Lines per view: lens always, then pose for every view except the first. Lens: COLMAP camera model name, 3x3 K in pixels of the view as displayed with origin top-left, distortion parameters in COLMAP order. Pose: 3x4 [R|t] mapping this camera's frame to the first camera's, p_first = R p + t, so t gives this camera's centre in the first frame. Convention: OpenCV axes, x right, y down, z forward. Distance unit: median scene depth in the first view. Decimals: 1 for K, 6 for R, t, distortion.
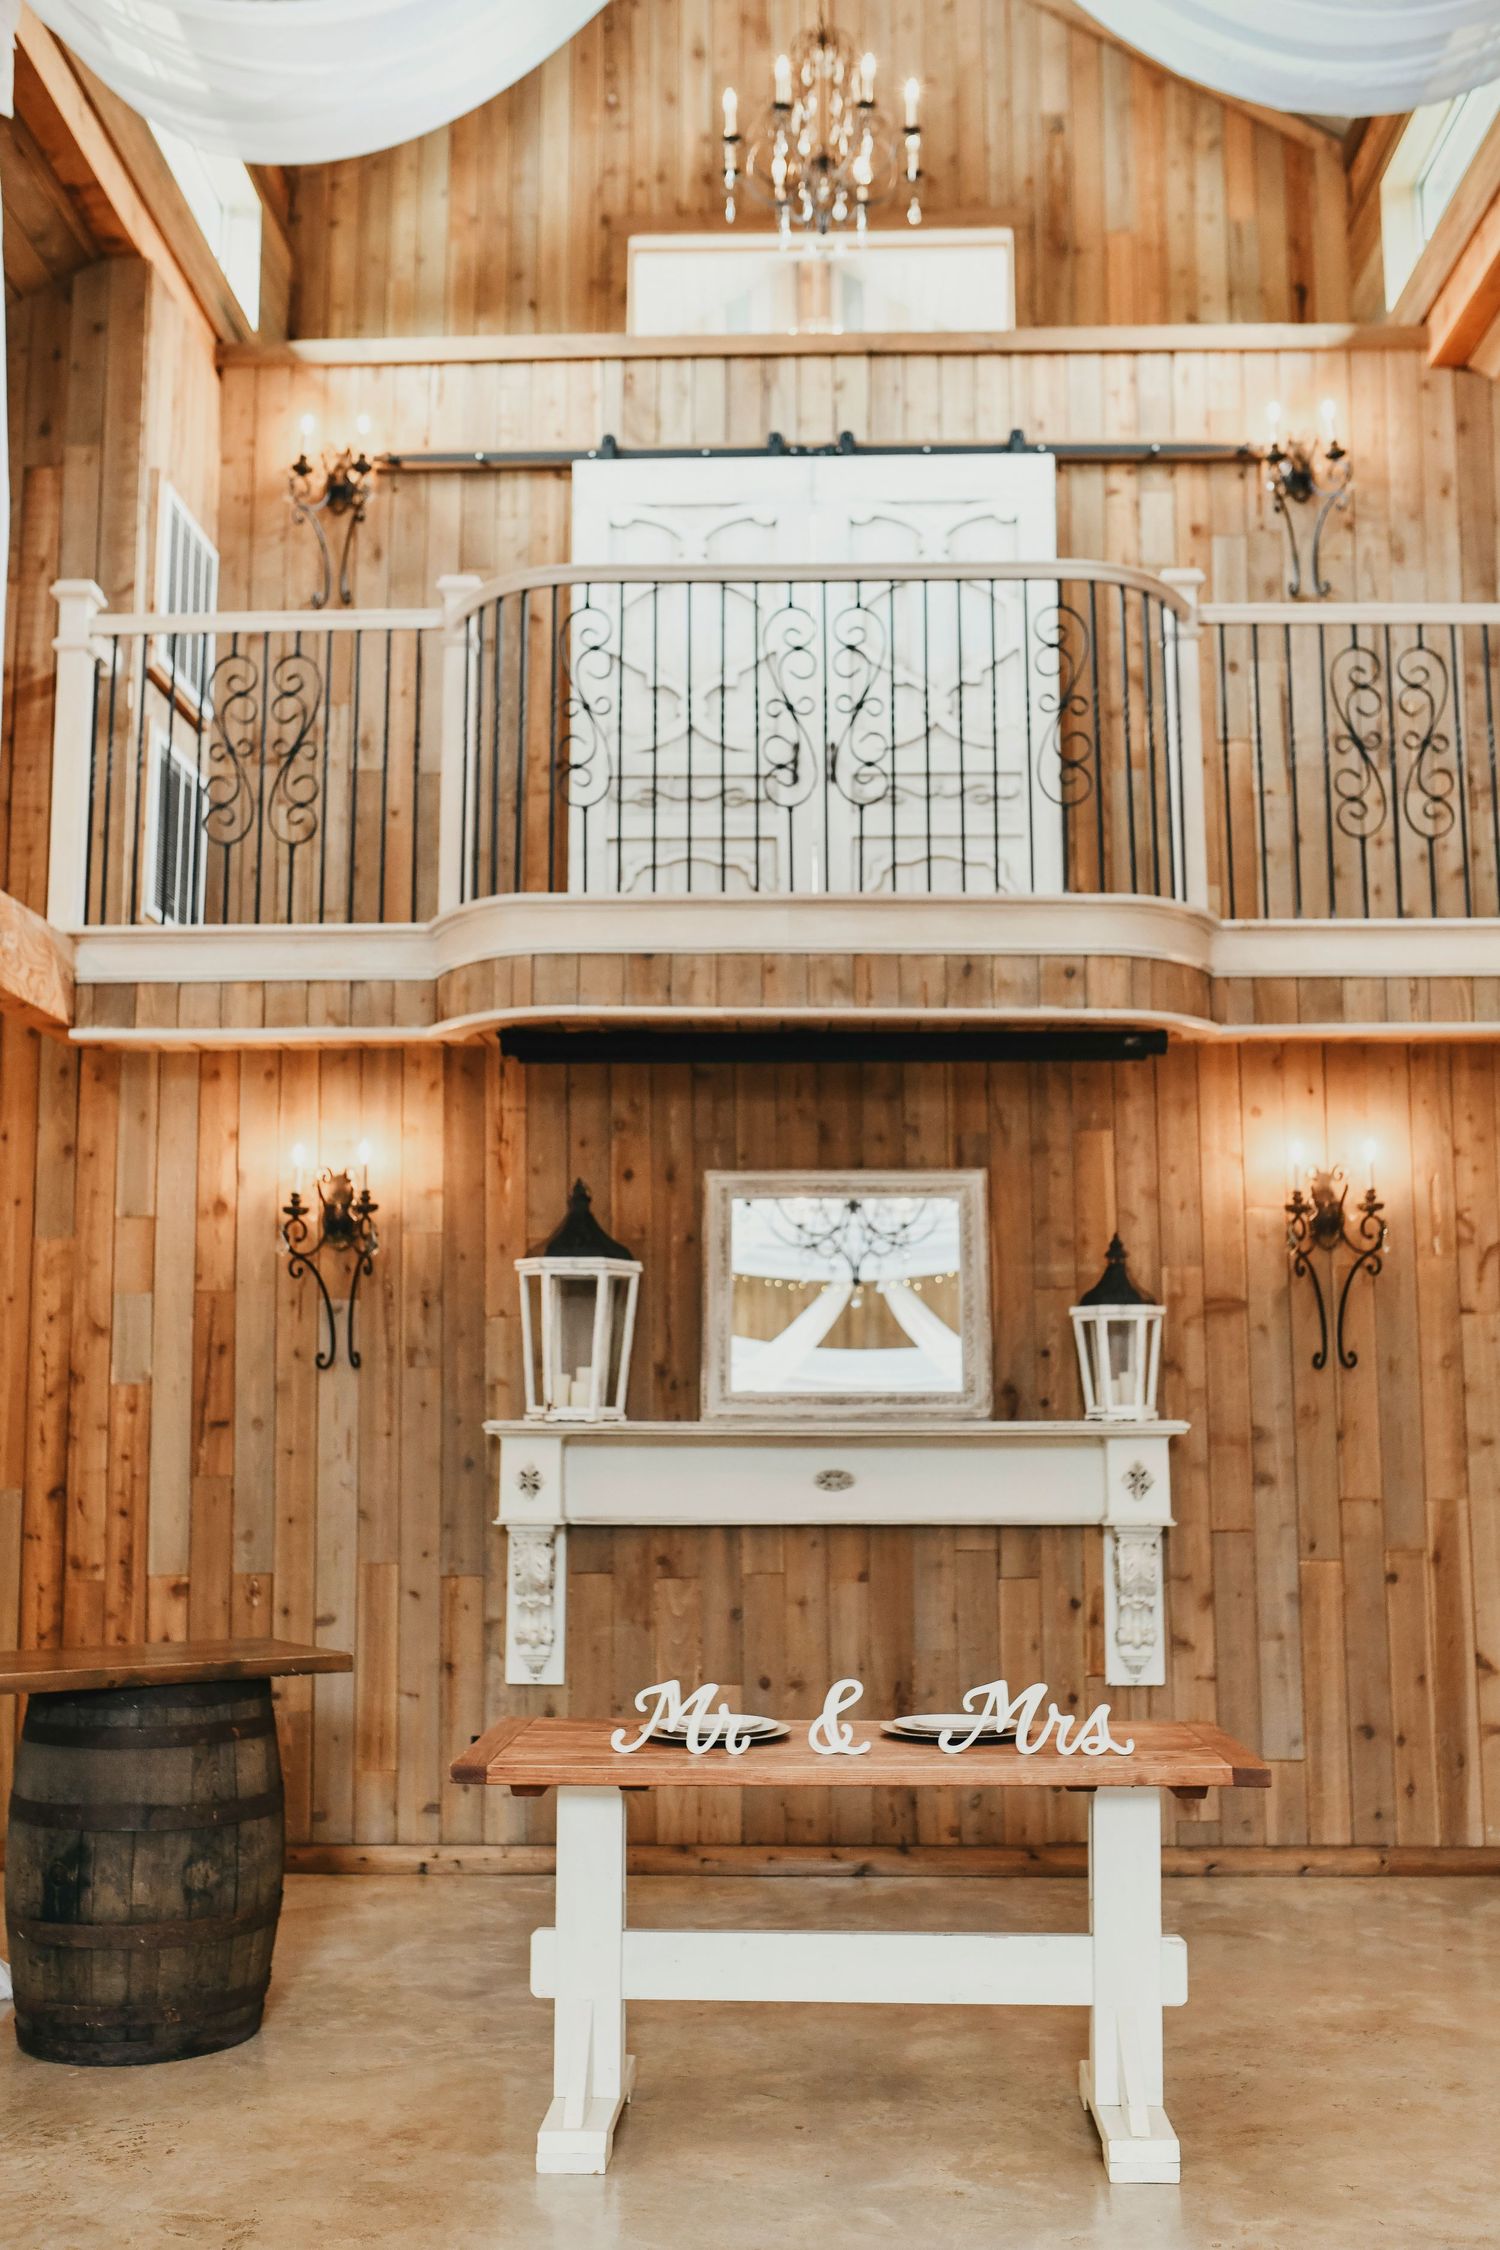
lens RADIAL K [[2161.9, 0, 750.0], [0, 2161.9, 1125.0], [0, 0, 1]] dist [-0.076415, 0.132903]
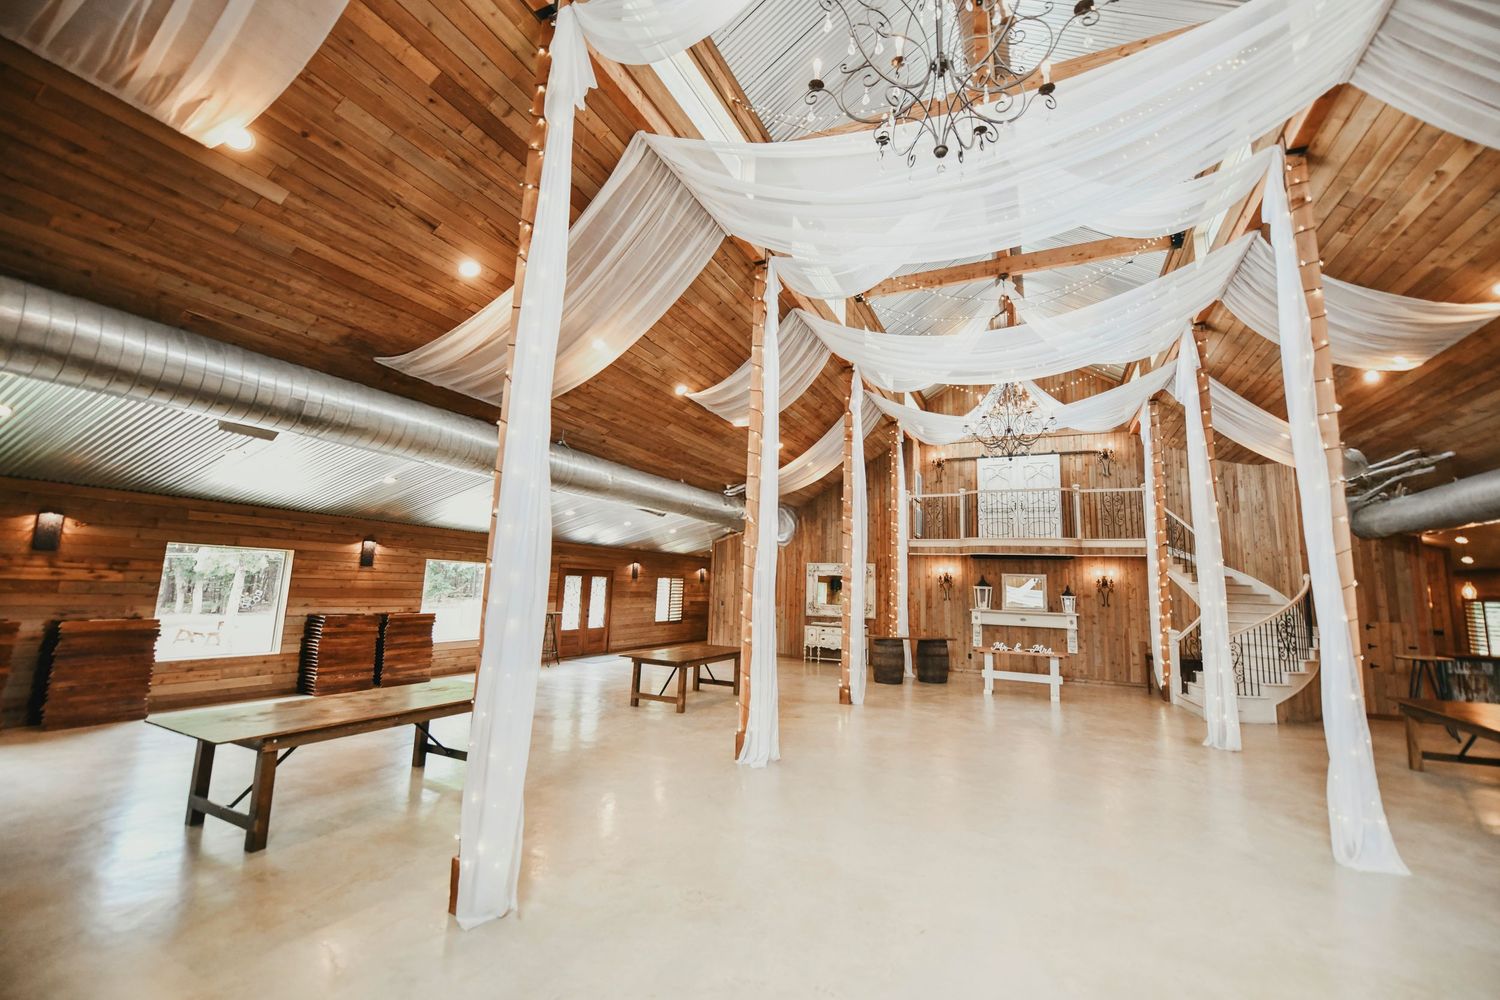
lens RADIAL K [[605.9, 0, 755.5], [0, 605.9, 494.1], [0, 0, 1]] dist [-0.015214, -0.000192]
pose [[0.914510, -0.028758, -0.403541, 0.046729], [0.020641, 0.999488, -0.024452, -0.203518], [0.404038, 0.014032, 0.914635, -1.097374]]
